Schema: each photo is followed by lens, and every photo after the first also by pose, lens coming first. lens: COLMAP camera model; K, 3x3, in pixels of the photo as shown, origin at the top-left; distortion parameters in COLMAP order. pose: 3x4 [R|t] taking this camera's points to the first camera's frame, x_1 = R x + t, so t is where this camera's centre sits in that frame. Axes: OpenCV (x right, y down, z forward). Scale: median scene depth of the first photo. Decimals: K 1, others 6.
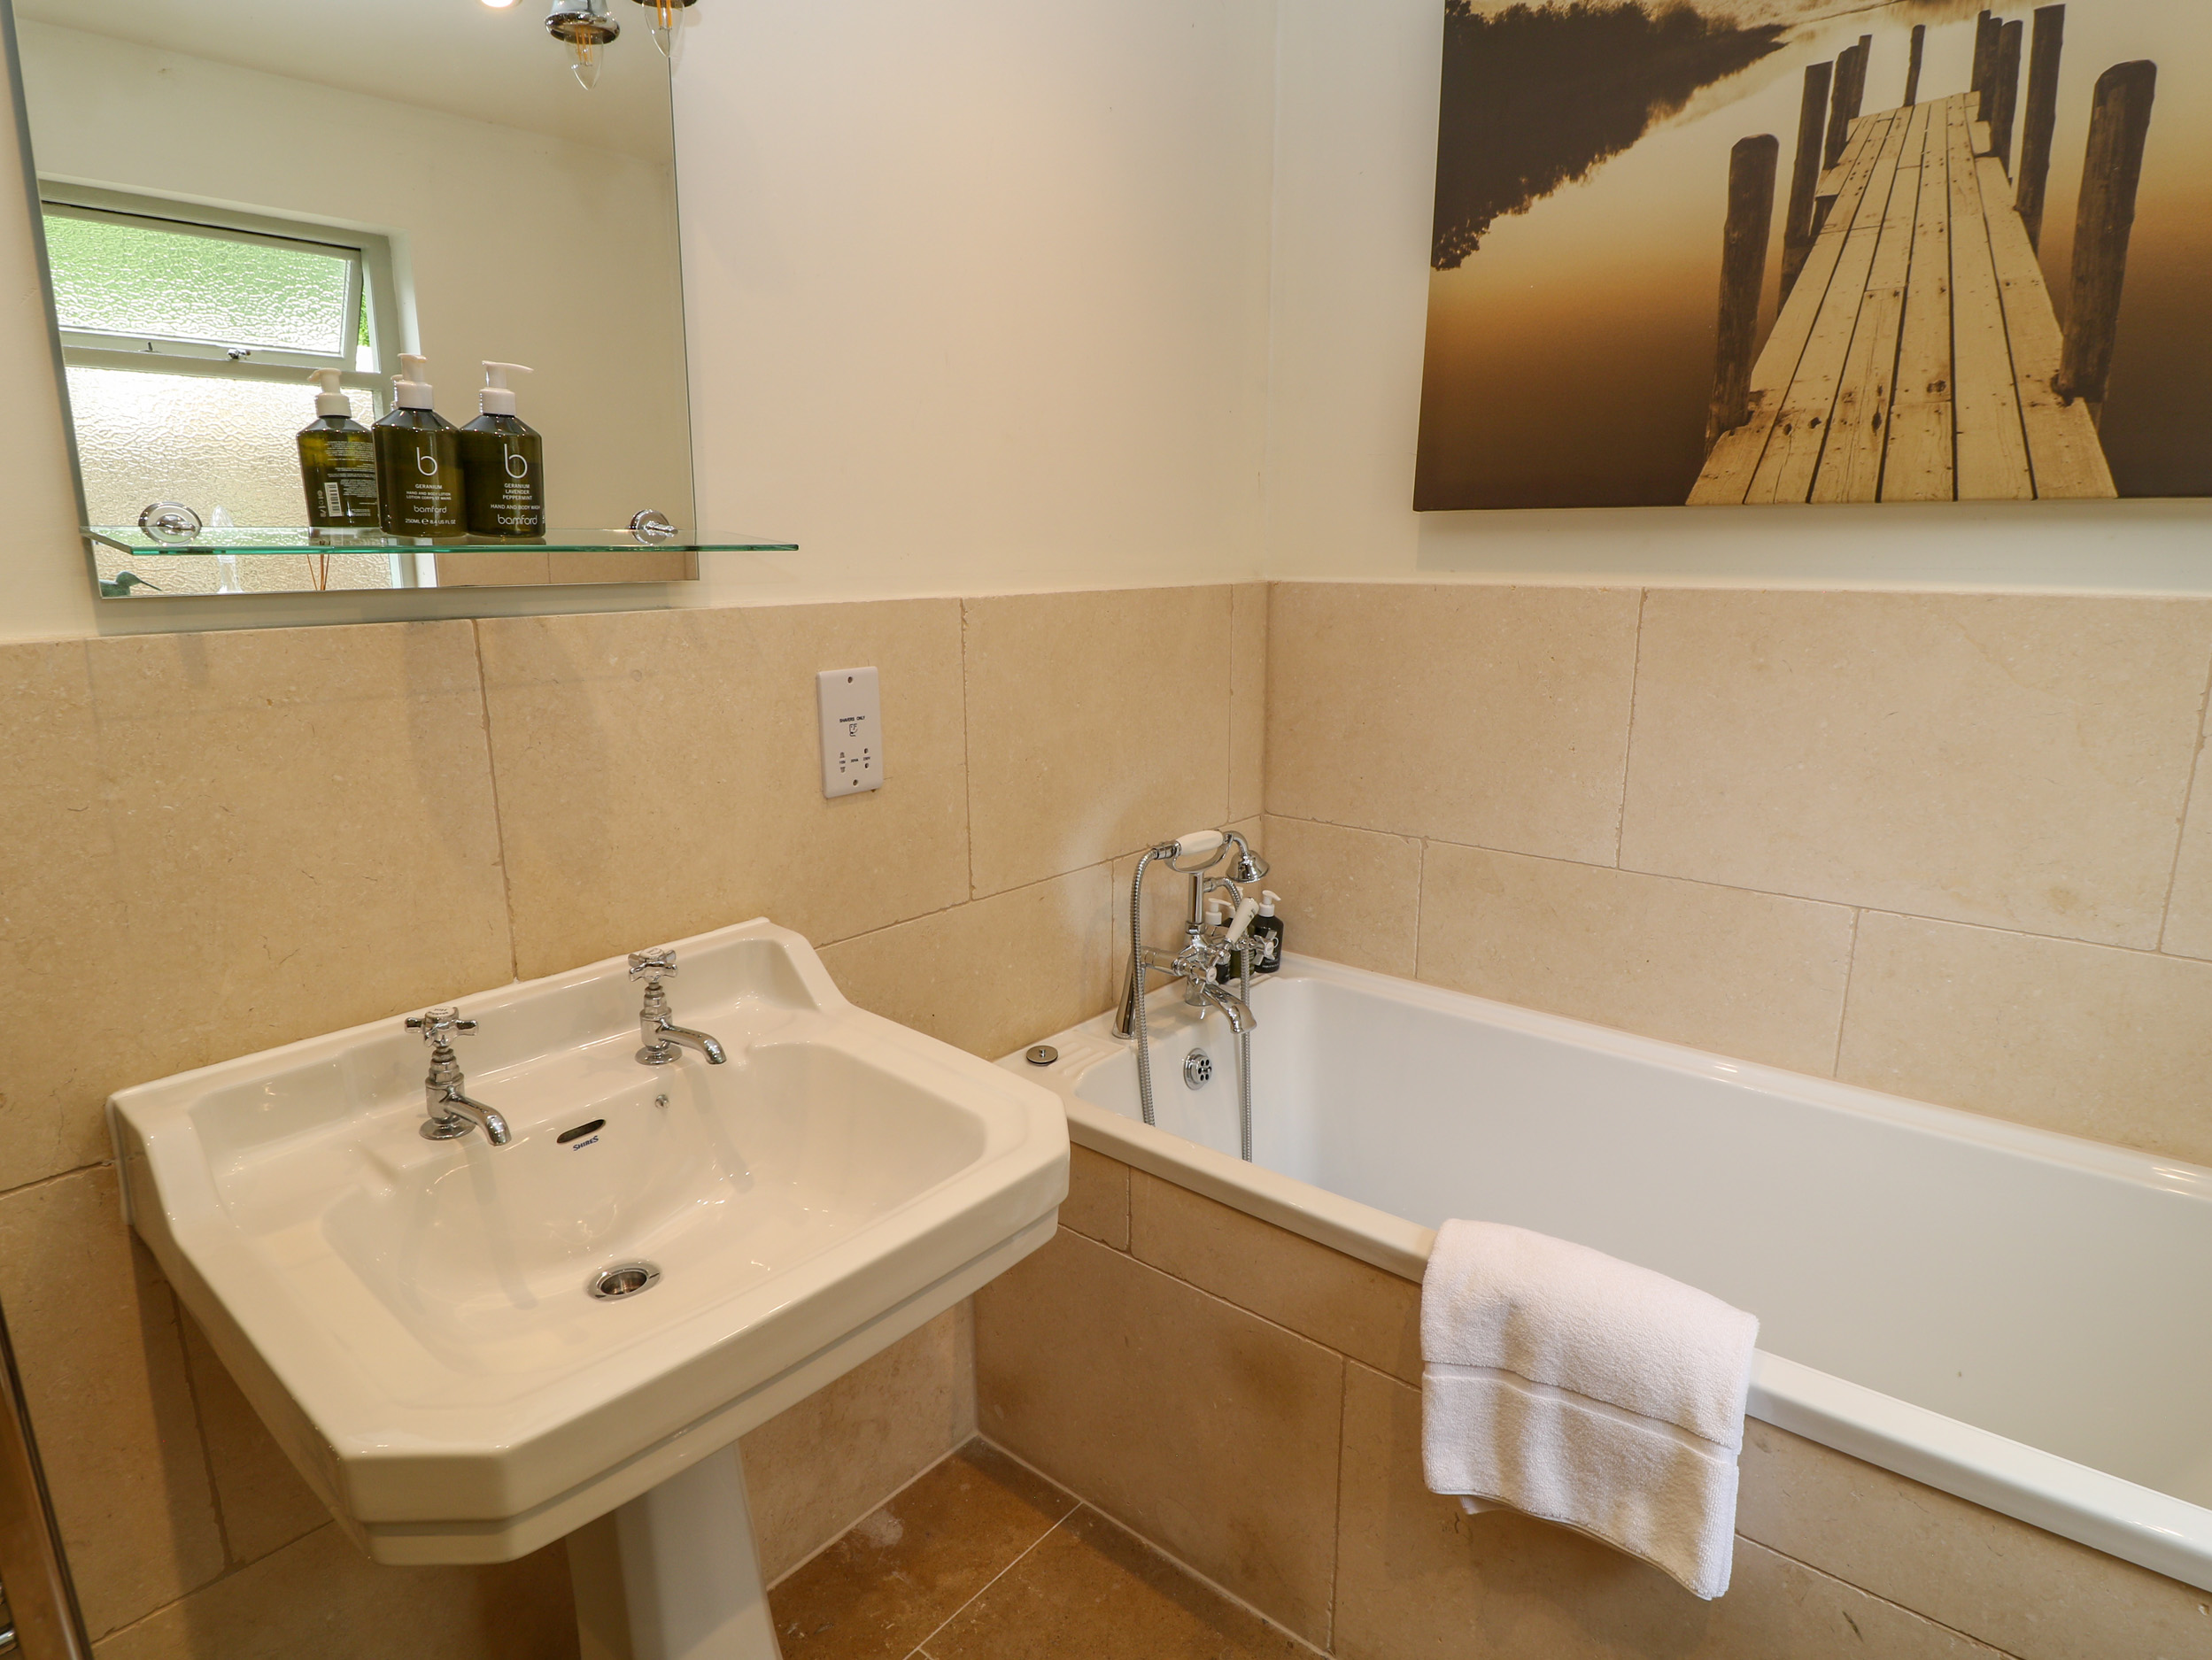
lens RADIAL K [[1235.8, 0, 1098.2], [0, 1235.8, 826.4], [0, 0, 1]] dist [0.003656, -0.017030]
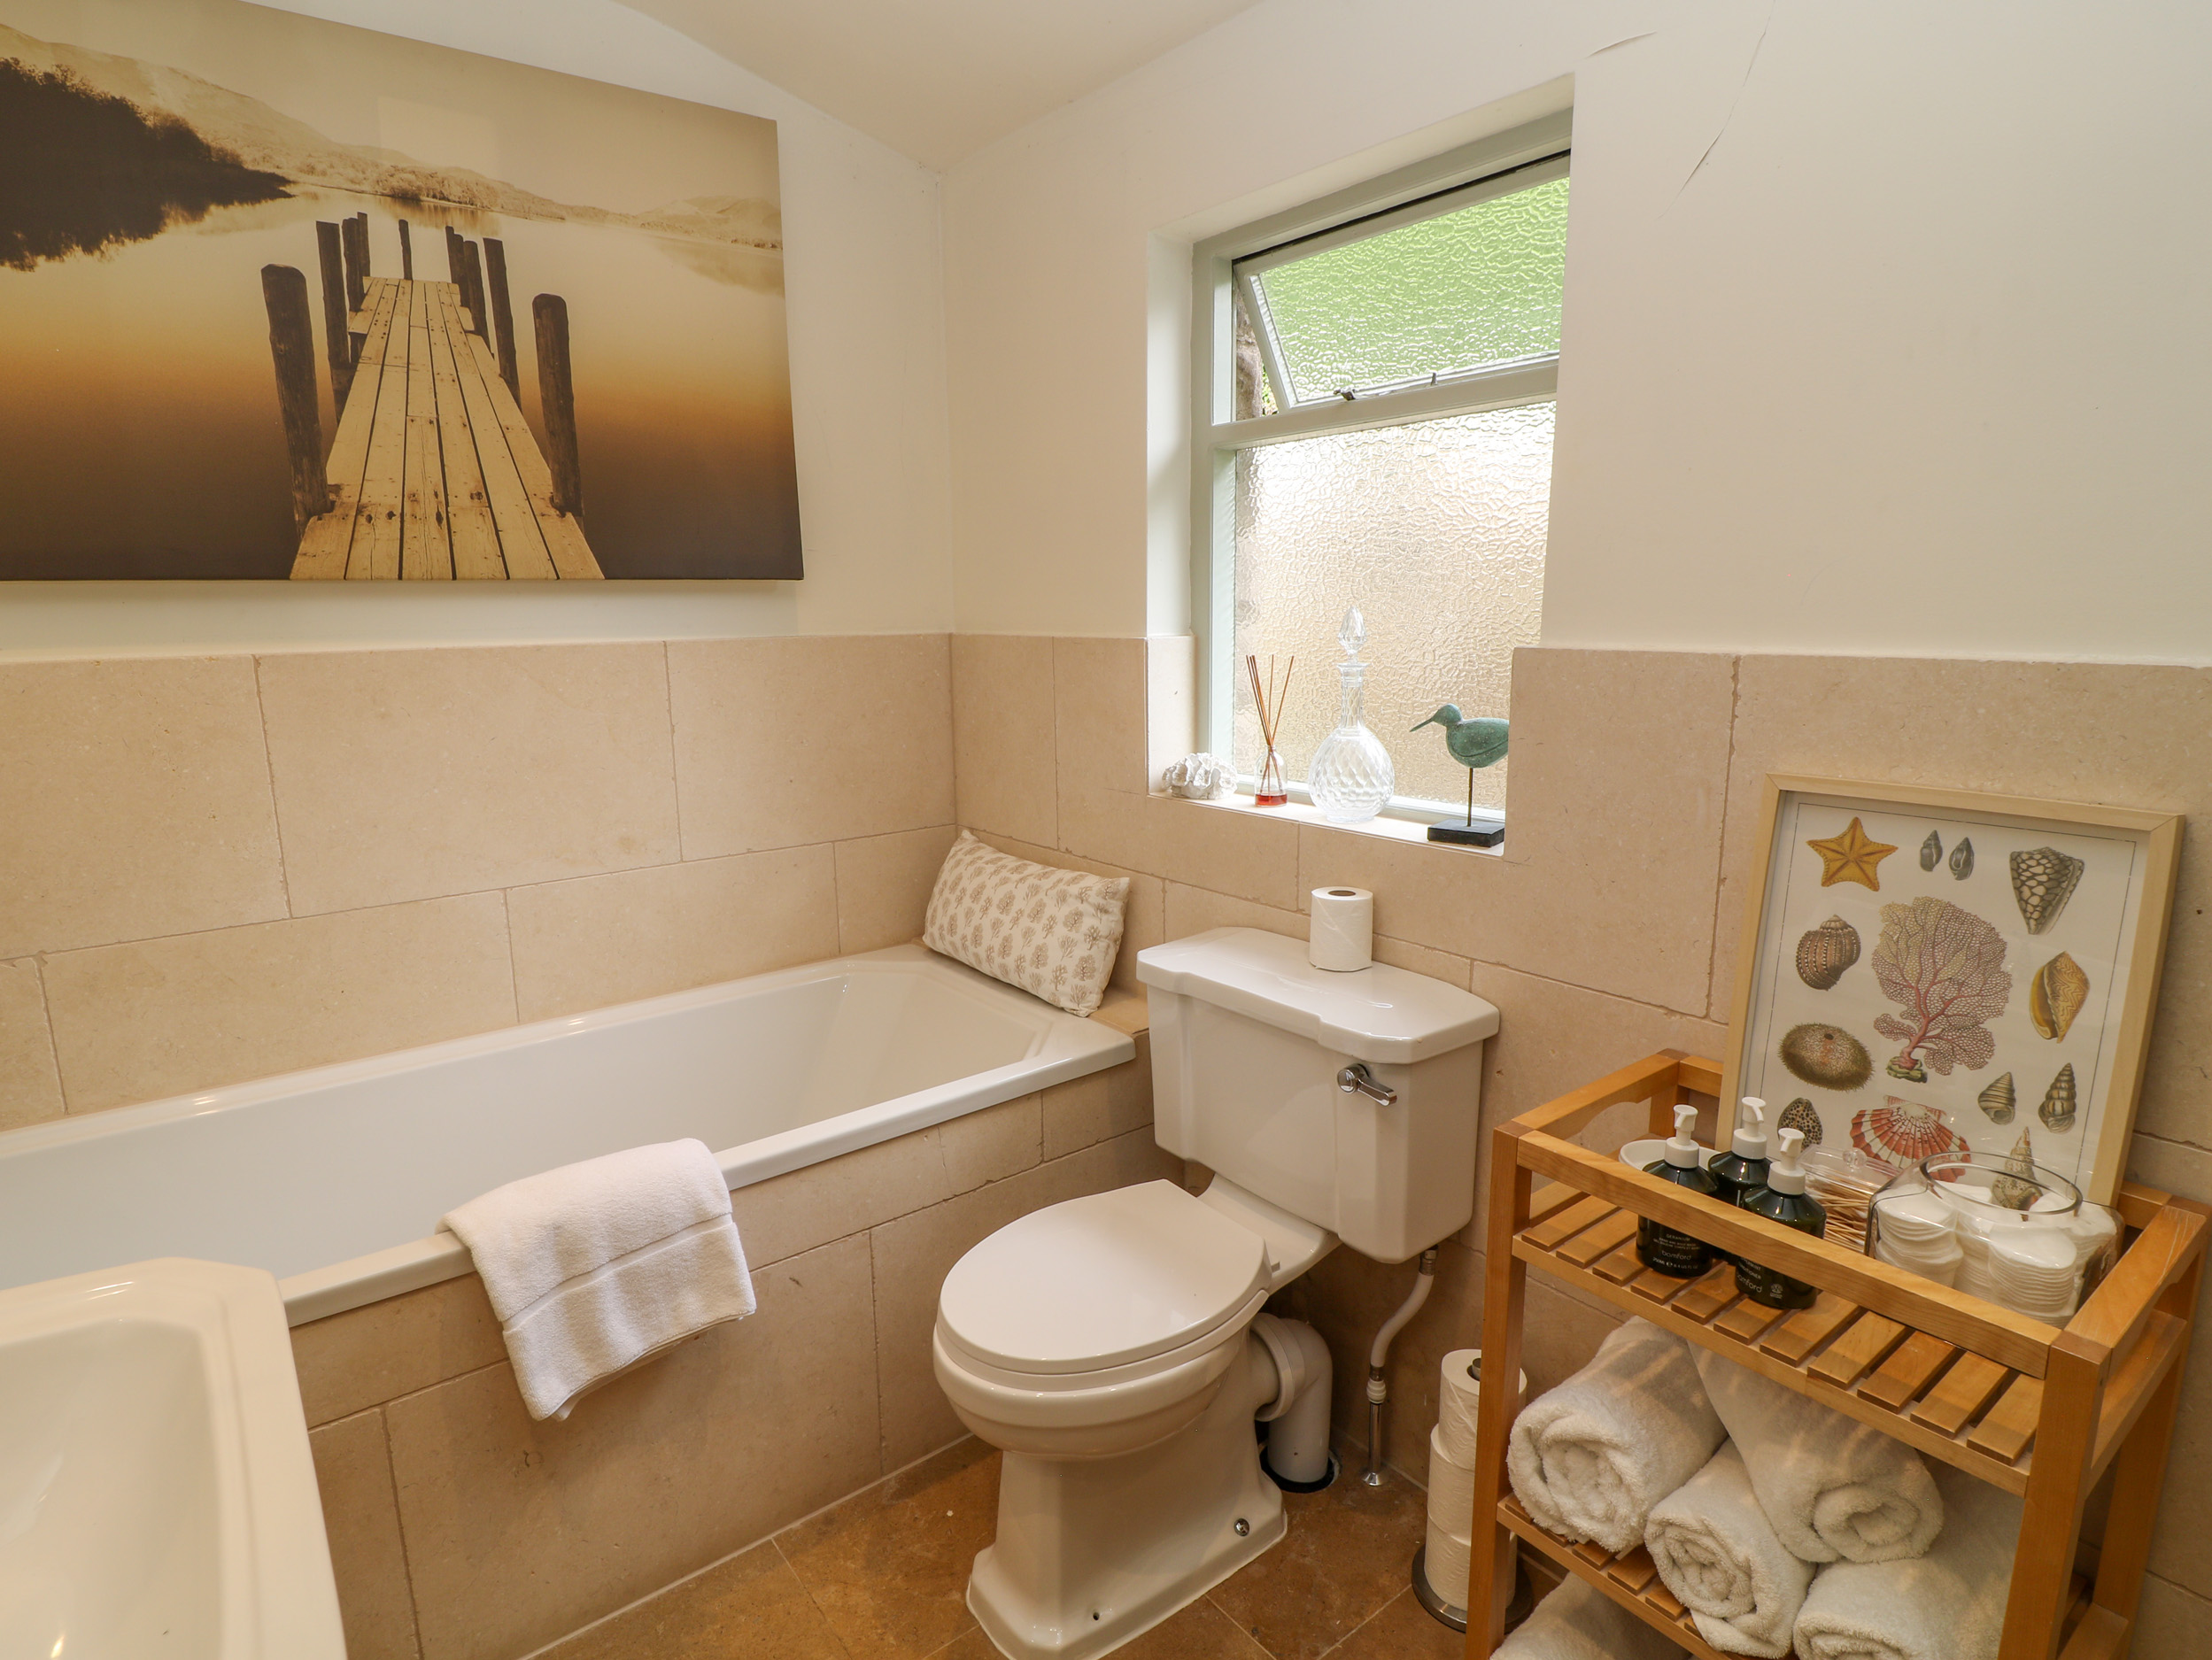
lens RADIAL K [[1235.8, 0, 1098.2], [0, 1235.8, 826.4], [0, 0, 1]] dist [0.003656, -0.017030]
pose [[0.193565, -0.177945, 0.964815, -0.548918], [0.225689, 0.965116, 0.132722, -0.031674], [-0.954776, 0.192057, 0.226973, 0.106694]]
